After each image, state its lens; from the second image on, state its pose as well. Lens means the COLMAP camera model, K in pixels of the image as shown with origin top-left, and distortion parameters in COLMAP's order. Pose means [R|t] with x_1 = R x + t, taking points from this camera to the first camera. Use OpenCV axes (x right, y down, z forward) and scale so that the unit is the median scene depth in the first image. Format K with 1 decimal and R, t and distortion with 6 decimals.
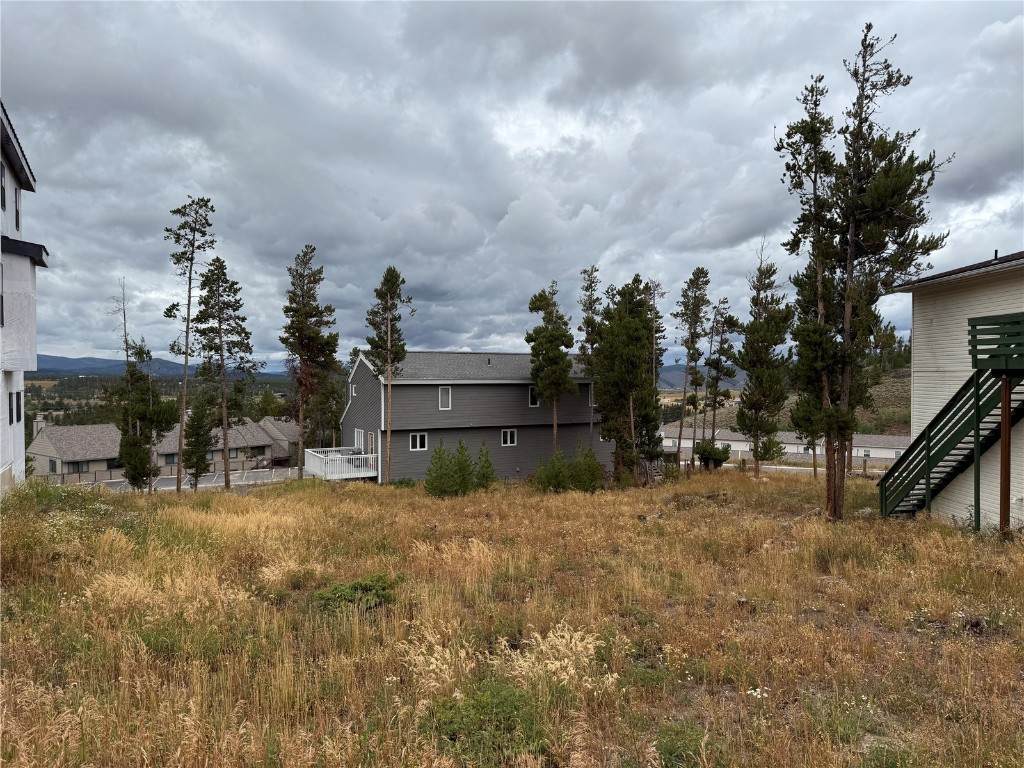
lens RADIAL K [[712.0, 0, 477.7], [0, 712.0, 387.0], [0, 0, 1]] dist [0.065430, -0.064548]
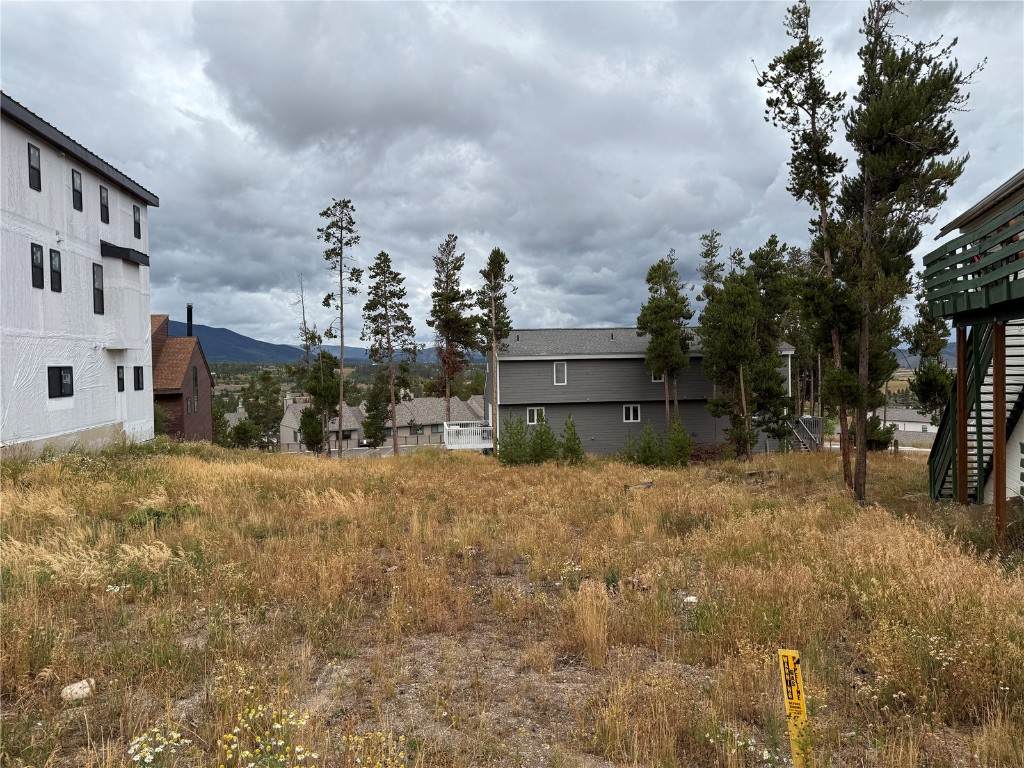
lens RADIAL K [[725.9, 0, 512.0], [0, 725.9, 384.0], [0, 0, 1]] dist [0.097600, -0.102737]
pose [[0.932379, -0.006939, -0.361416, 0.255678], [0.011384, 0.999883, 0.010173, 0.018595], [0.361303, -0.013599, 0.932349, 0.008620]]
